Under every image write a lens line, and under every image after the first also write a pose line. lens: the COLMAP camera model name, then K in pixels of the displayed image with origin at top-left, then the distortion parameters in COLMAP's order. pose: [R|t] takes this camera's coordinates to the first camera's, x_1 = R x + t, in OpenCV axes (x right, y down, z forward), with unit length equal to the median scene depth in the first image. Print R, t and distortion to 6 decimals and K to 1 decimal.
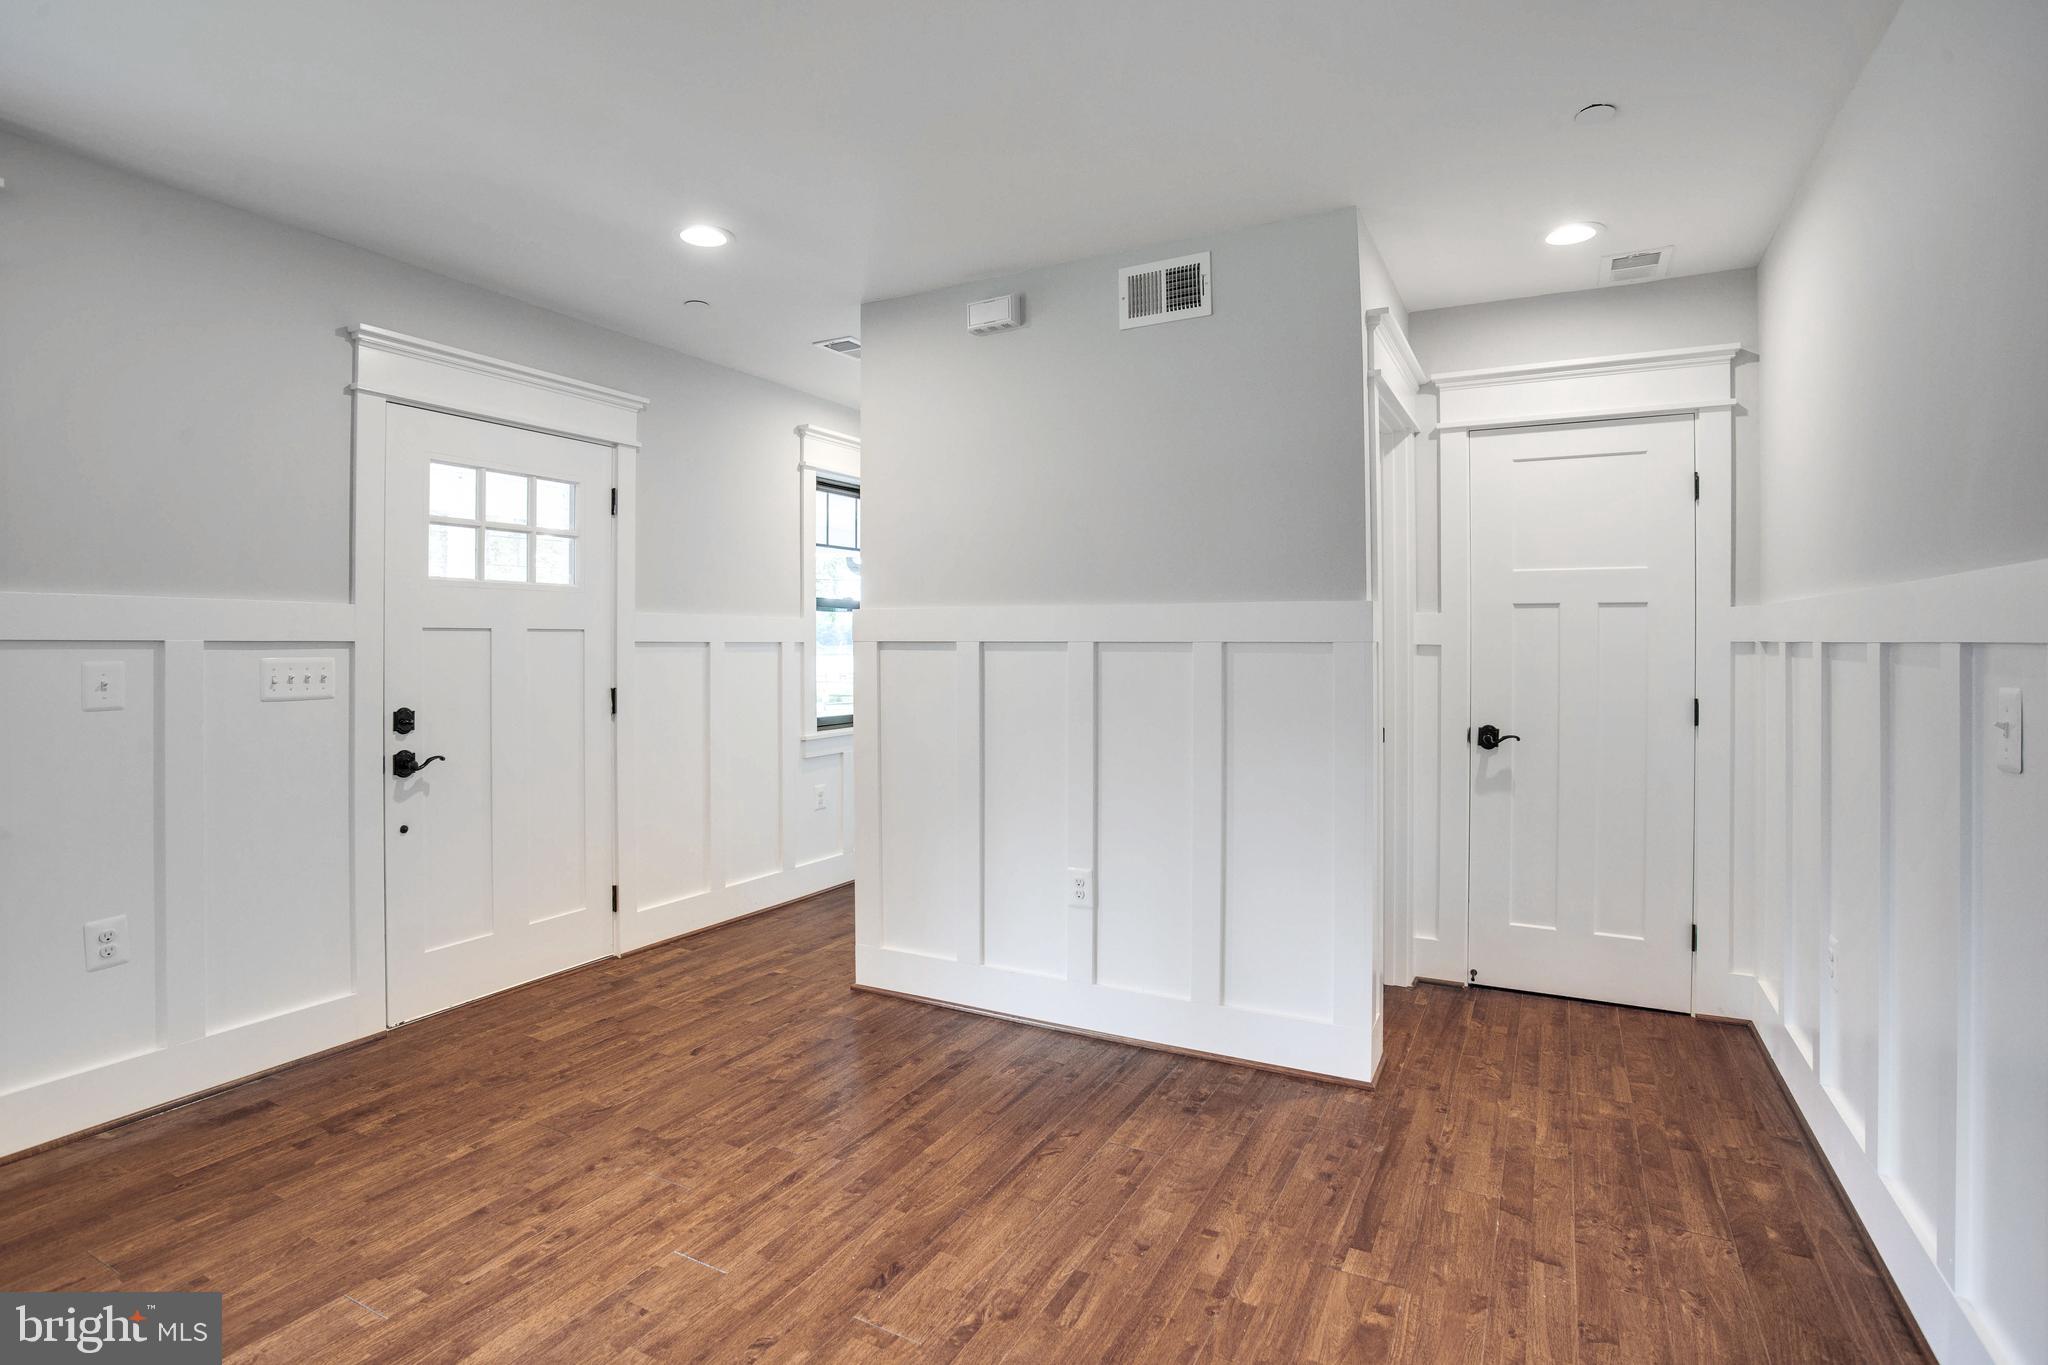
lens RADIAL K [[1017.6, 0, 1009.1], [0, 1017.6, 642.9], [0, 0, 1]] dist [-0.069656, 0.029448]
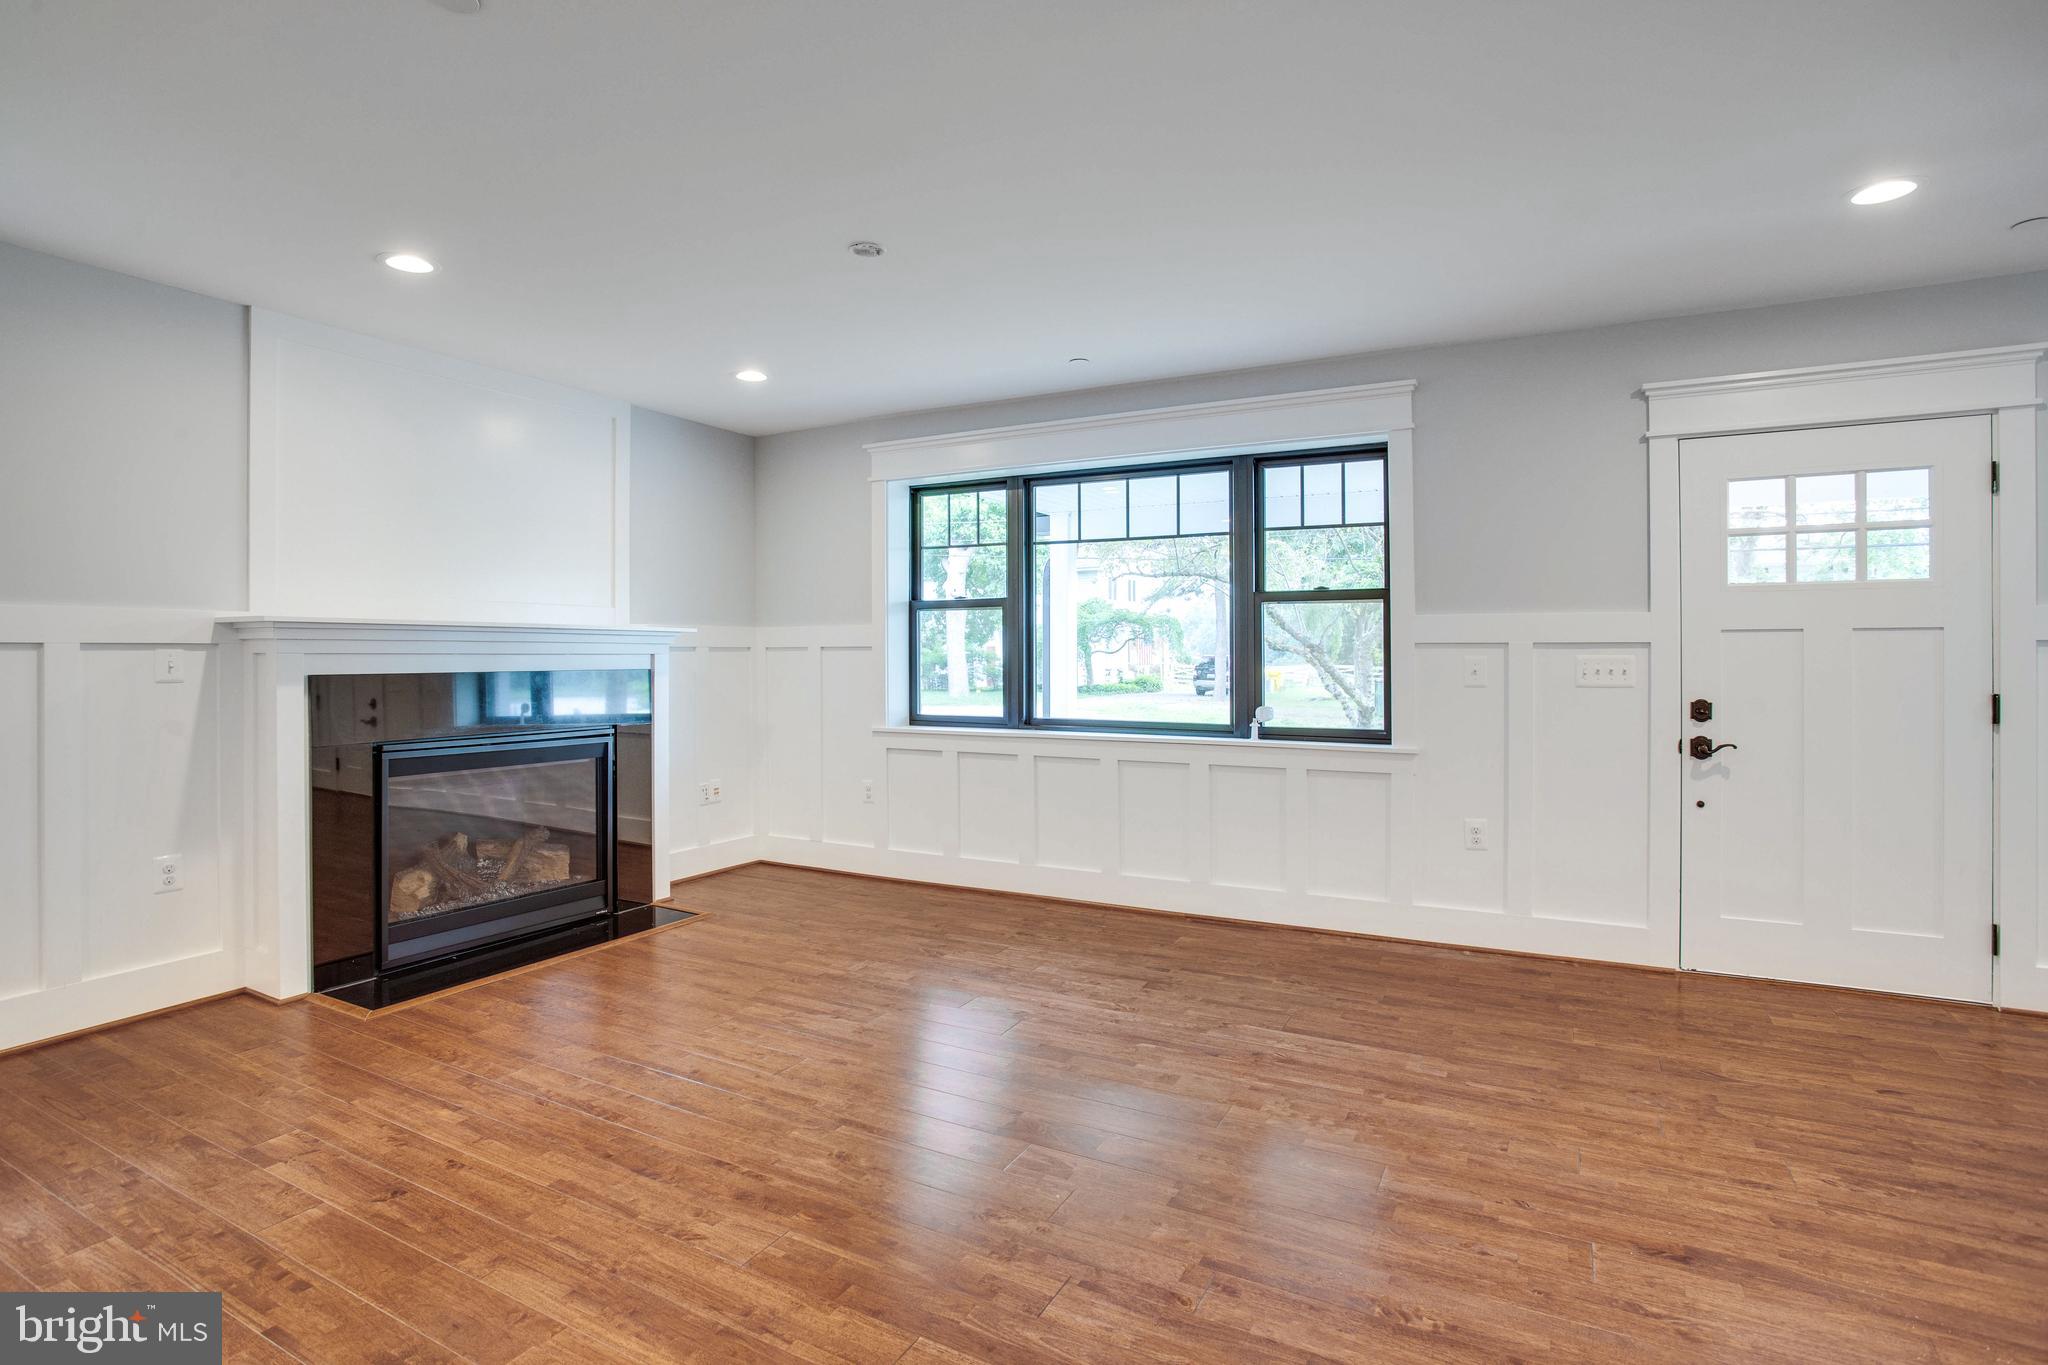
lens RADIAL K [[1020.1, 0, 1002.3], [0, 1020.1, 654.8], [0, 0, 1]] dist [-0.071202, 0.027681]
pose [[-0.012453, 0.006288, -0.999903, 0.558832], [0.004865, 0.999969, 0.006228, 0.002250], [0.999911, -0.004787, -0.012483, 0.202160]]
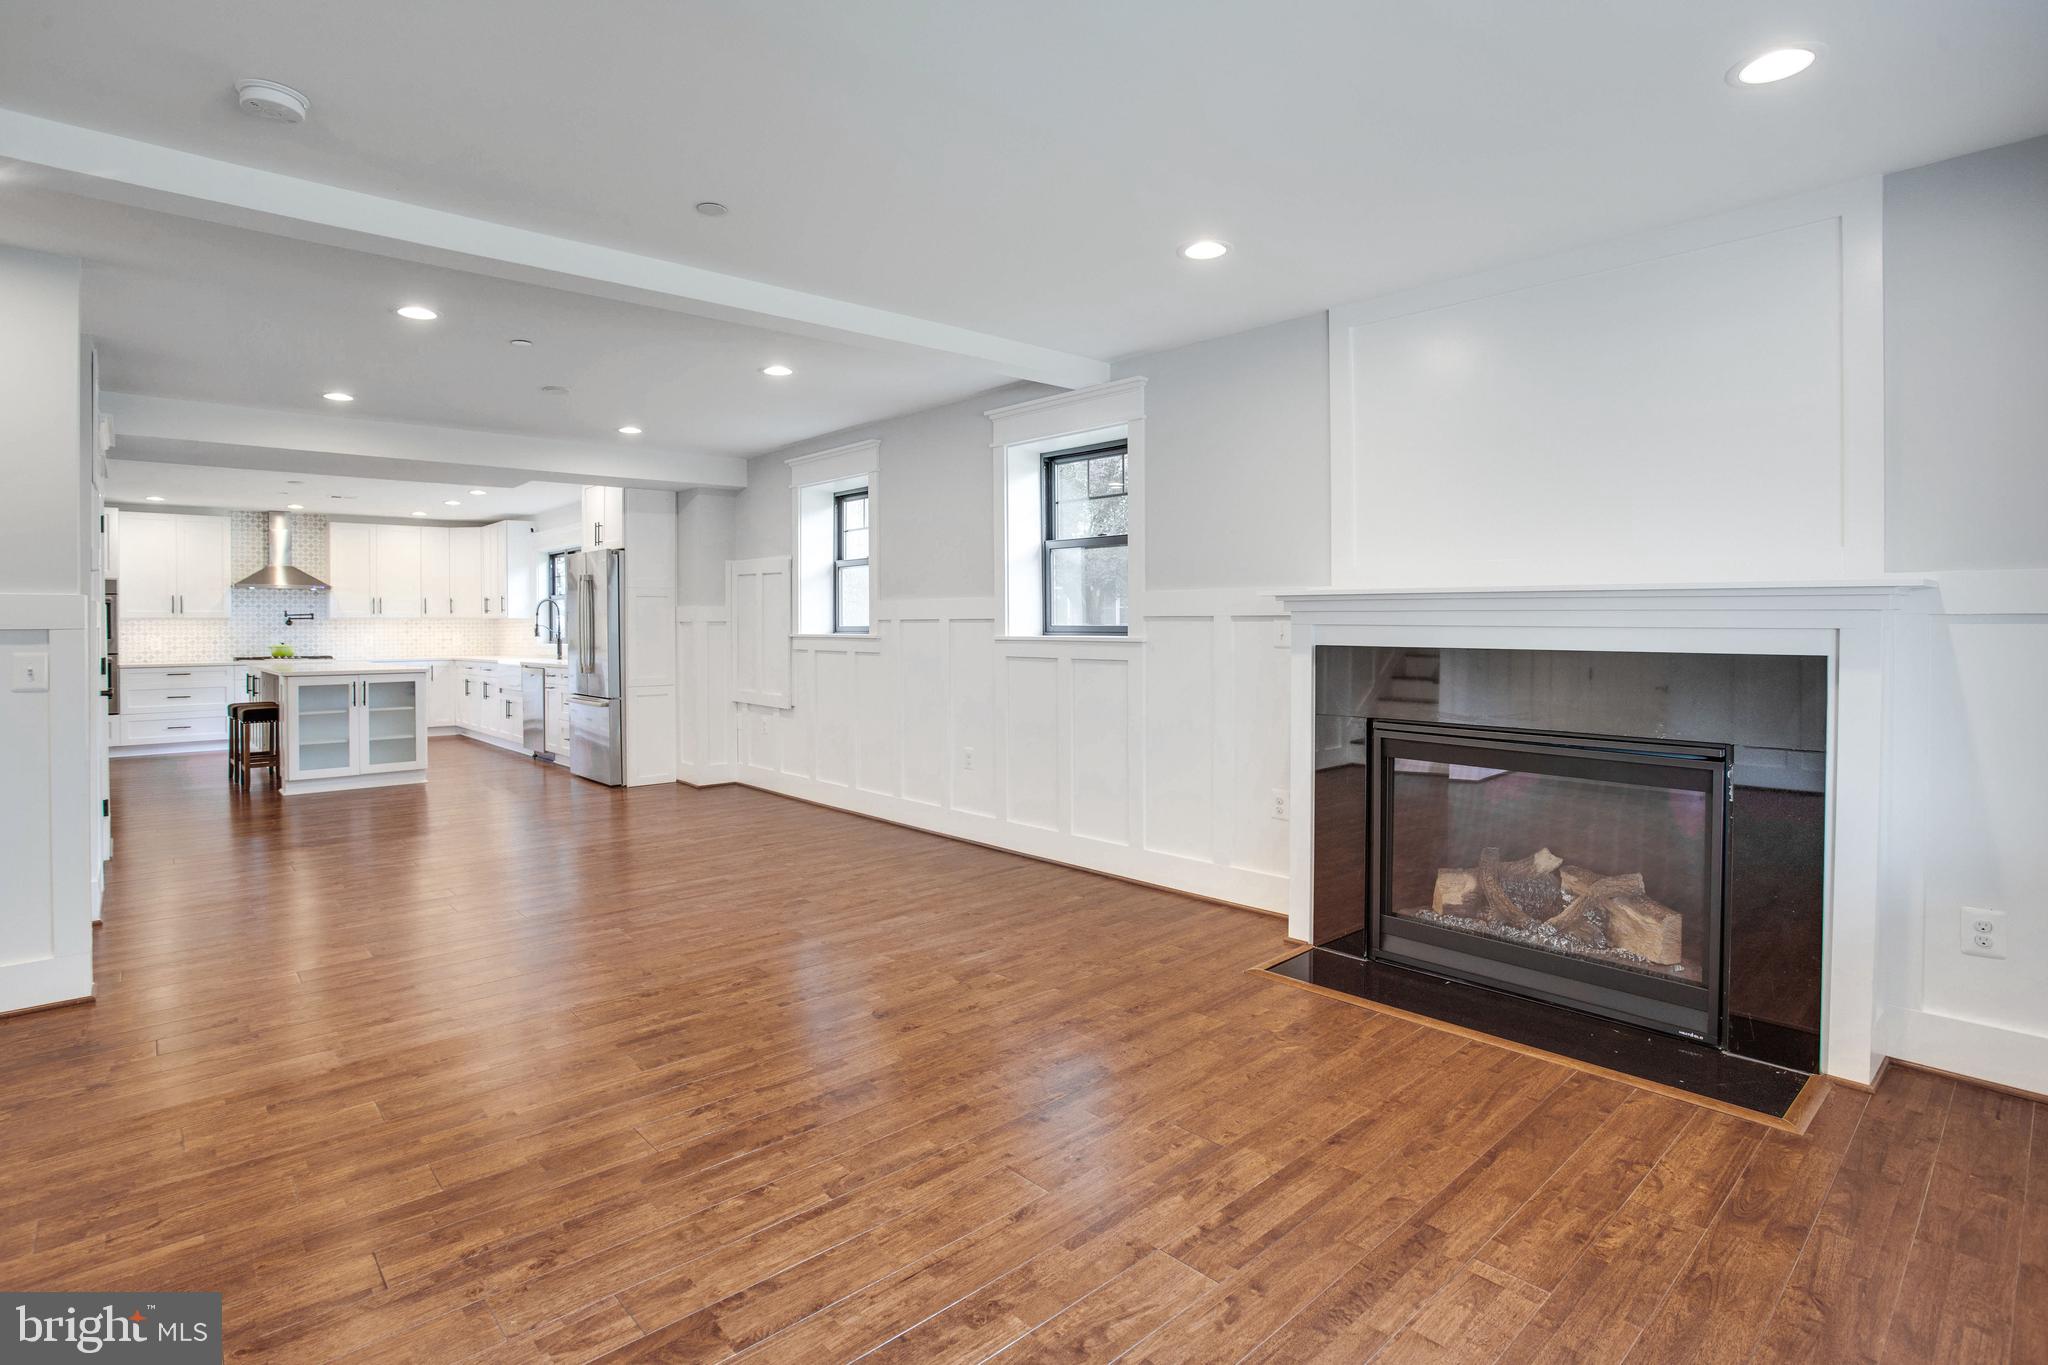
lens RADIAL K [[1013.5, 0, 1016.1], [0, 1013.5, 641.4], [0, 0, 1]] dist [-0.074135, 0.028496]
pose [[-0.943048, -0.000174, 0.332657, -0.609204], [0.006139, 0.999820, 0.017924, 0.000059], [-0.332601, 0.018946, -0.942877, 0.650558]]
